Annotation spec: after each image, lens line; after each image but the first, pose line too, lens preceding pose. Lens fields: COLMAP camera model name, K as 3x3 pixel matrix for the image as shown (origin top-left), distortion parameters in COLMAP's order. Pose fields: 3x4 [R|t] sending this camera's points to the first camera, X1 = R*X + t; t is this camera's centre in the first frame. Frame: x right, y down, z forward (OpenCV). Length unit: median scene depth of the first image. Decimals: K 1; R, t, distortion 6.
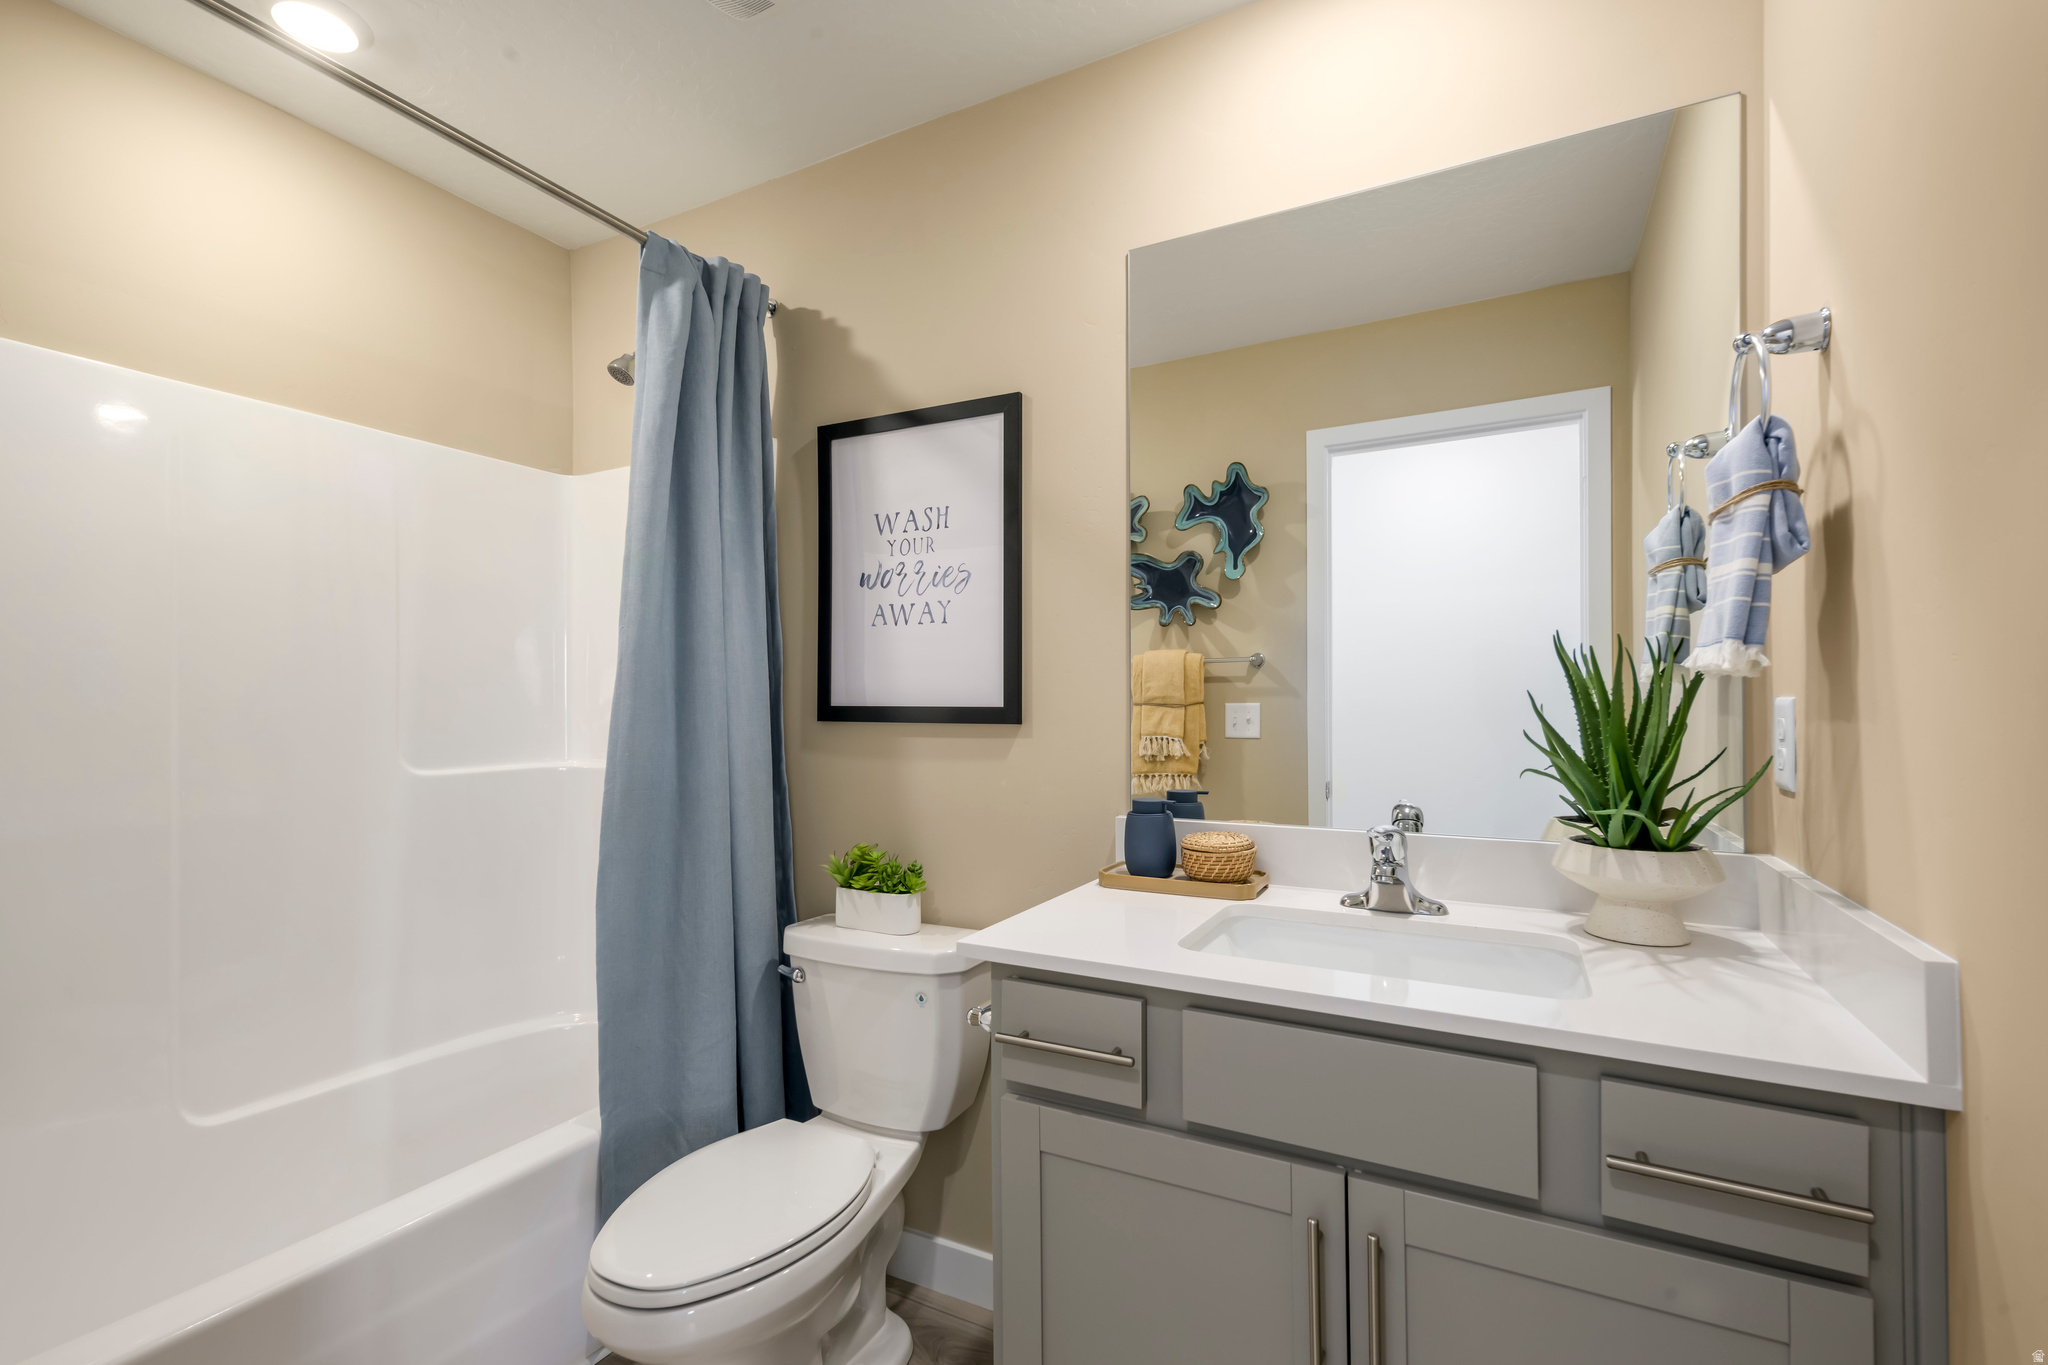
lens RADIAL K [[890.2, 0, 1029.0], [0, 890.2, 710.9], [0, 0, 1]] dist [0.002566, -0.000461]
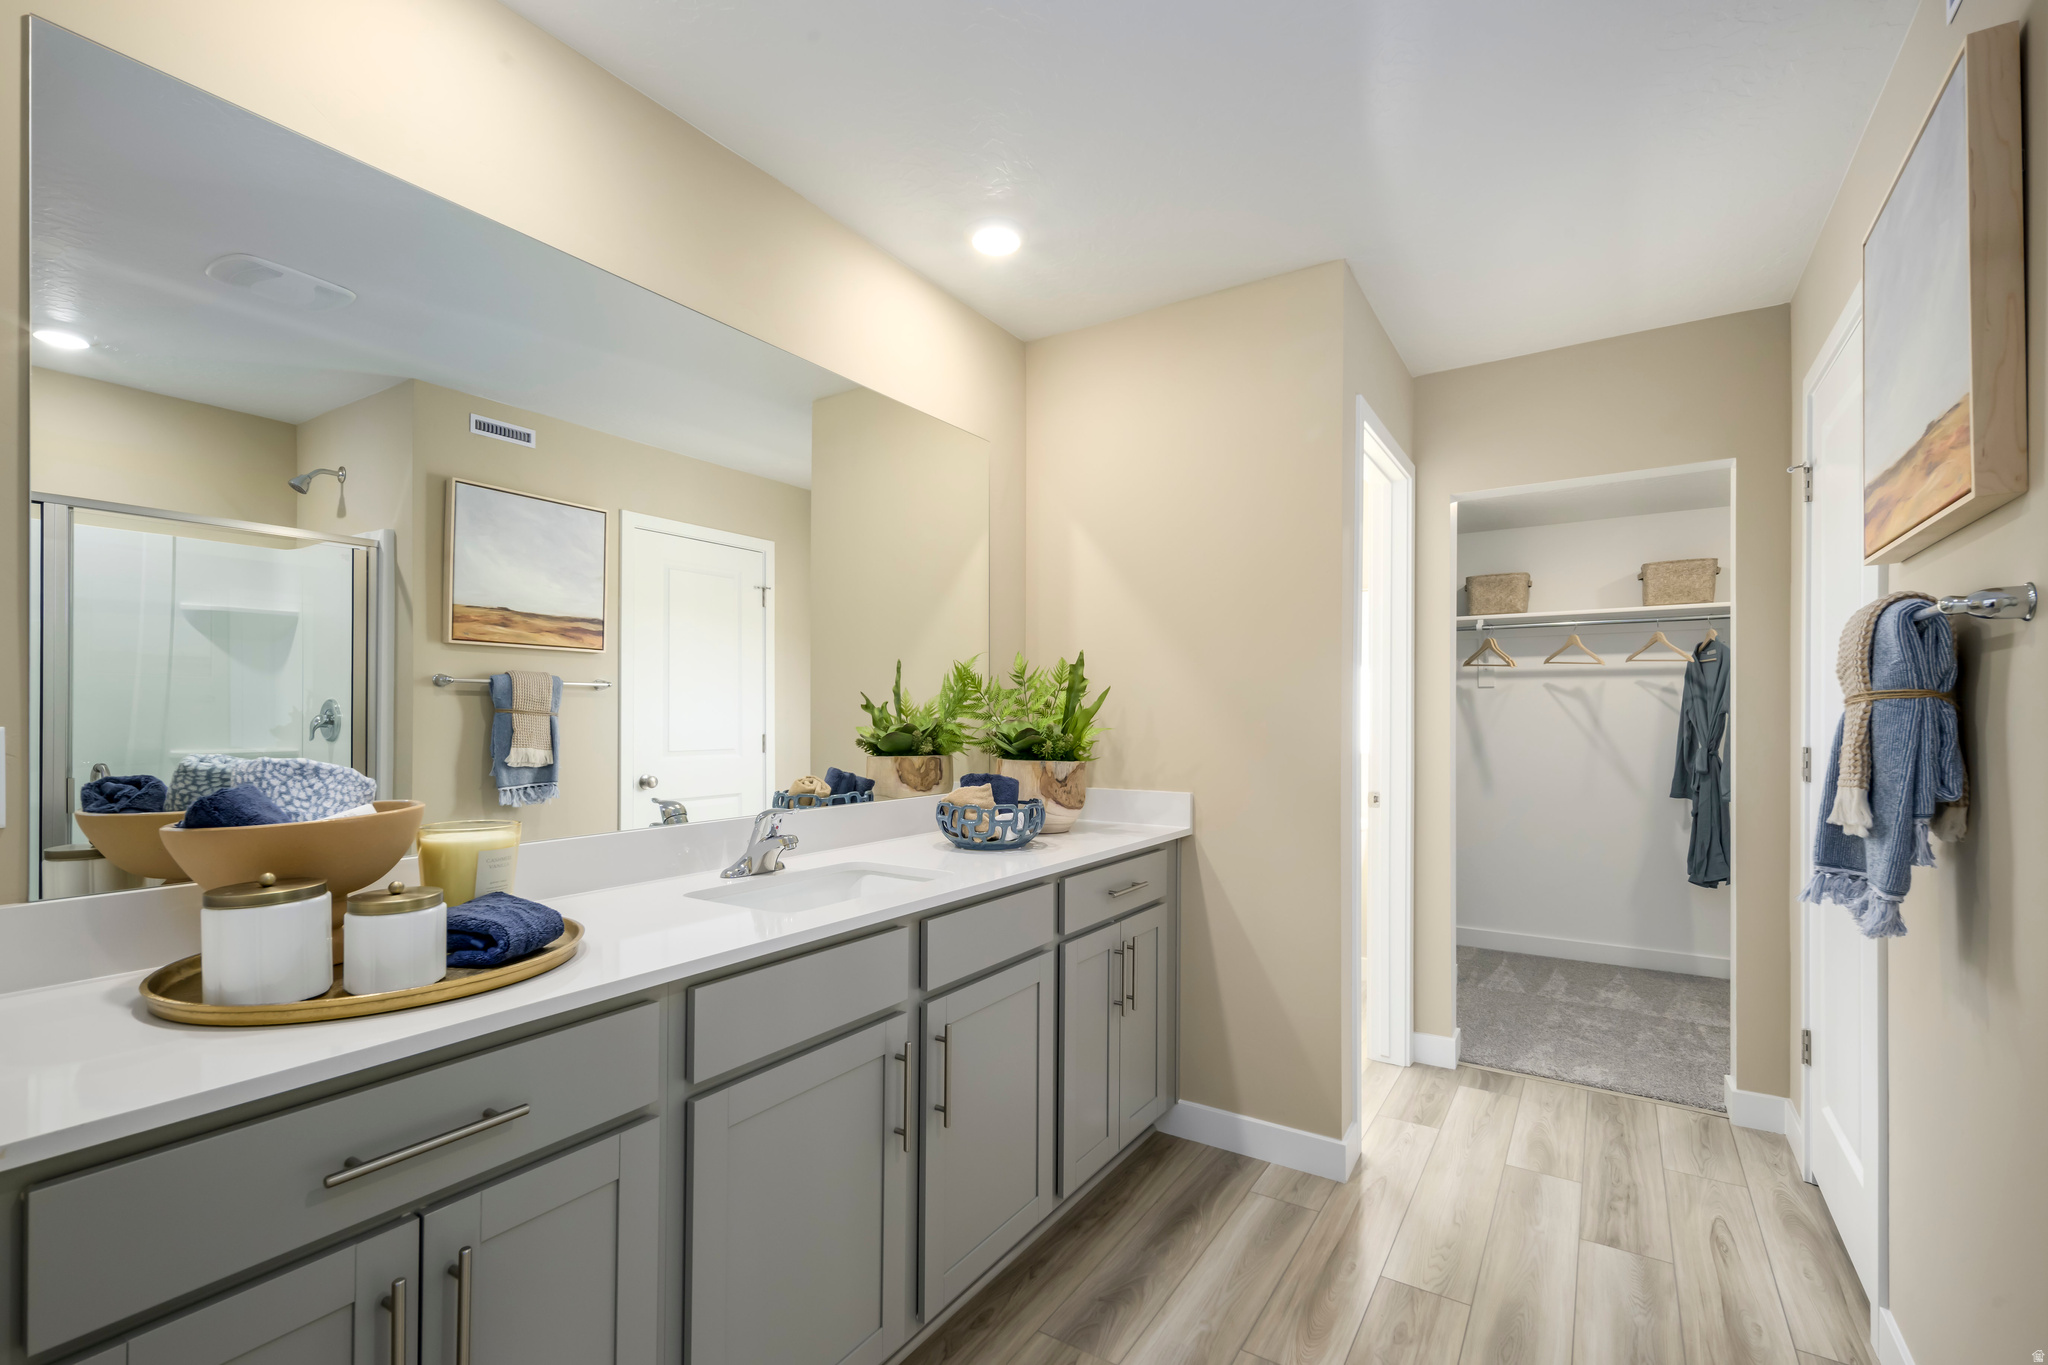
lens RADIAL K [[890.2, 0, 1029.0], [0, 890.2, 710.9], [0, 0, 1]] dist [0.002566, -0.000461]
pose [[0.091969, 0.015077, 0.995648, -0.929780], [0.001479, 0.999882, -0.015278, -0.003000], [-0.995761, 0.002878, 0.091936, 0.469356]]
